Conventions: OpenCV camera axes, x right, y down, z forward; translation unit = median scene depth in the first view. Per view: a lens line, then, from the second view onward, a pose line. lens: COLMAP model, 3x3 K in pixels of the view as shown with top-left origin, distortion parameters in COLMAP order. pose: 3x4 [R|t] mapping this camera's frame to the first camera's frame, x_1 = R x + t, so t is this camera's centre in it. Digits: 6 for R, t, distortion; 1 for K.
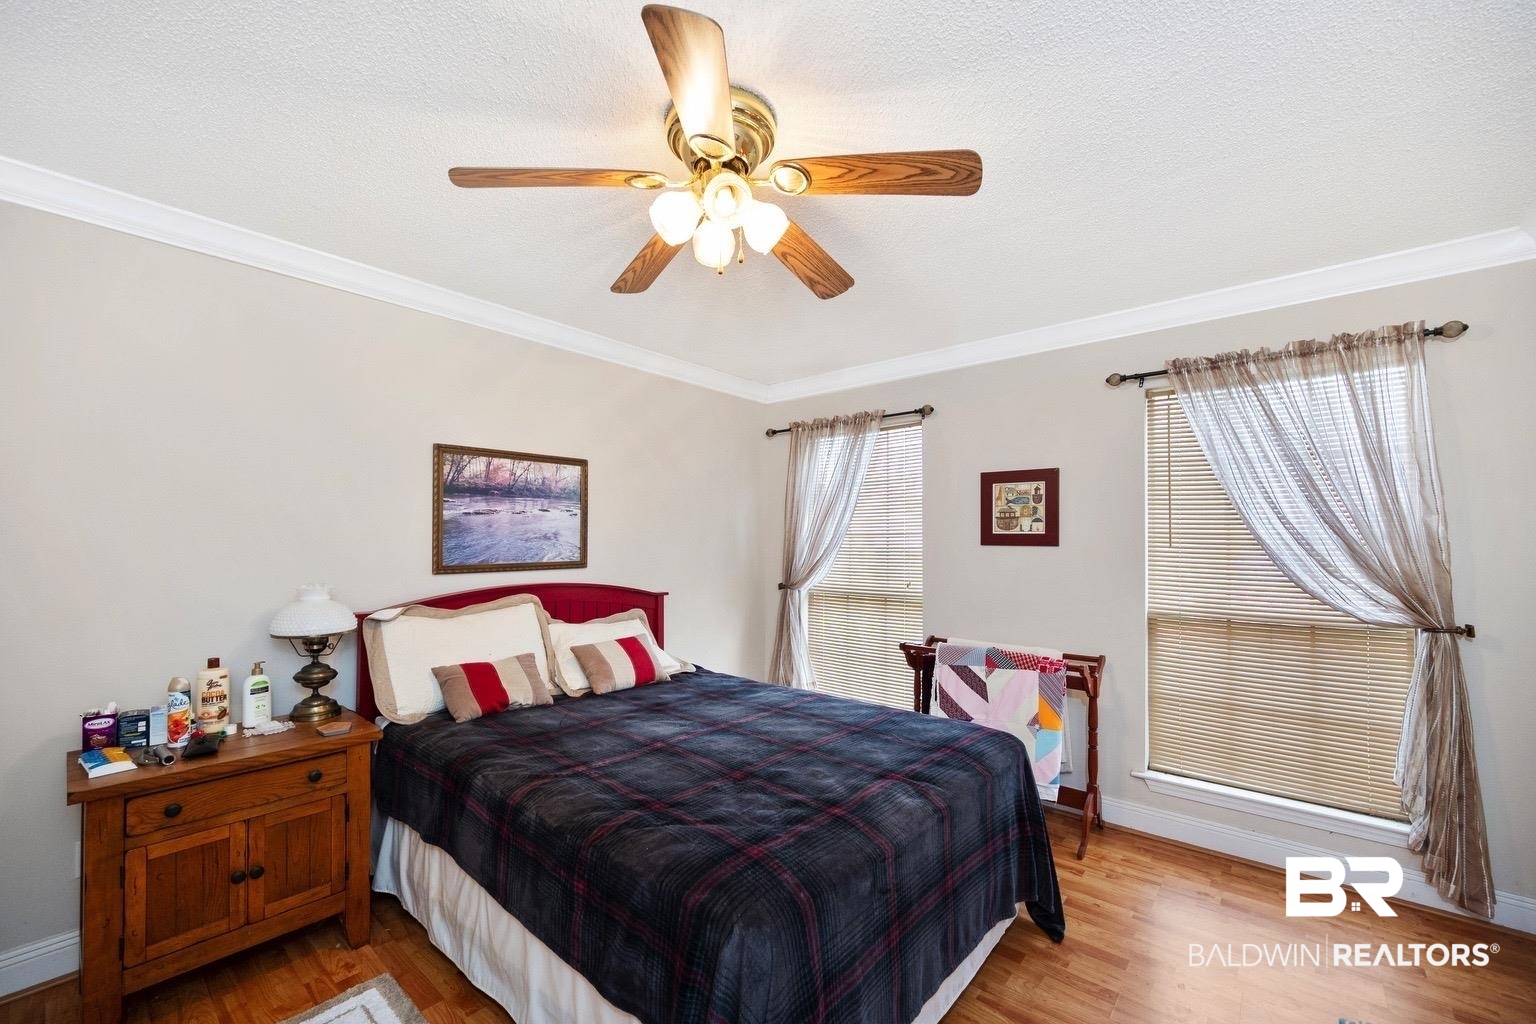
lens RADIAL K [[611.5, 0, 760.8], [0, 611.5, 519.2], [0, 0, 1]] dist [0.000821, 0.000182]
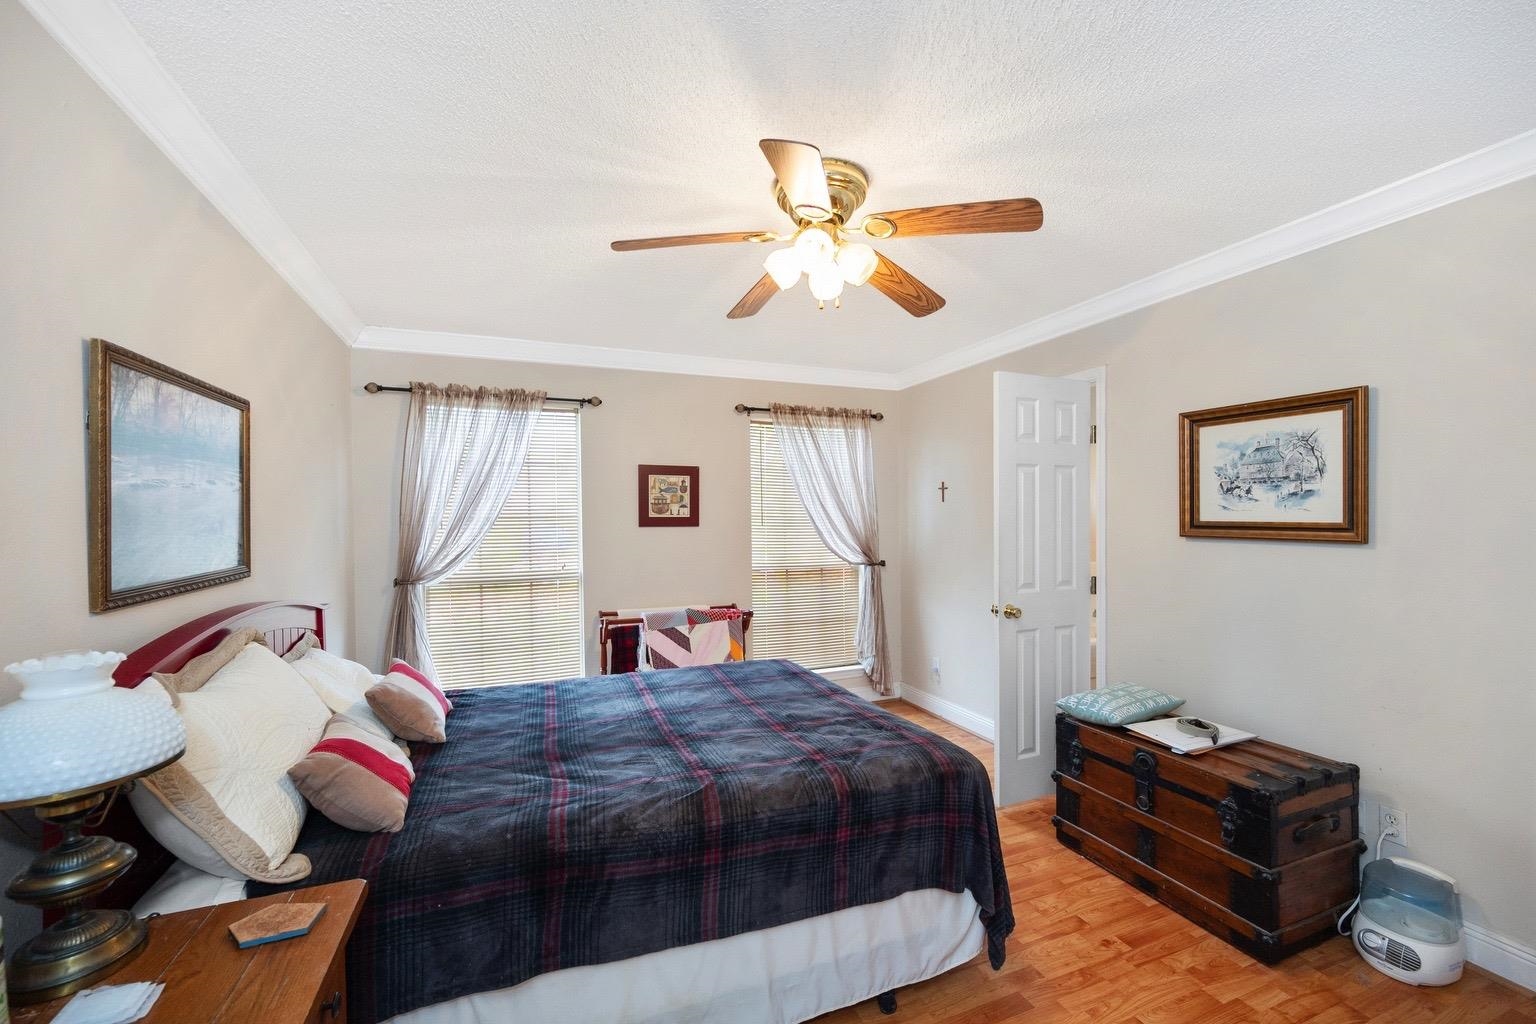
lens RADIAL K [[606.6, 0, 768.0], [0, 606.6, 512.0], [0, 0, 1]] dist [-0.000775, 0.000003]
pose [[0.468725, 0.000320, 0.883344, -0.582628], [-0.021423, 0.999710, 0.011006, -0.004074], [-0.883084, -0.024082, 0.468596, 0.261140]]
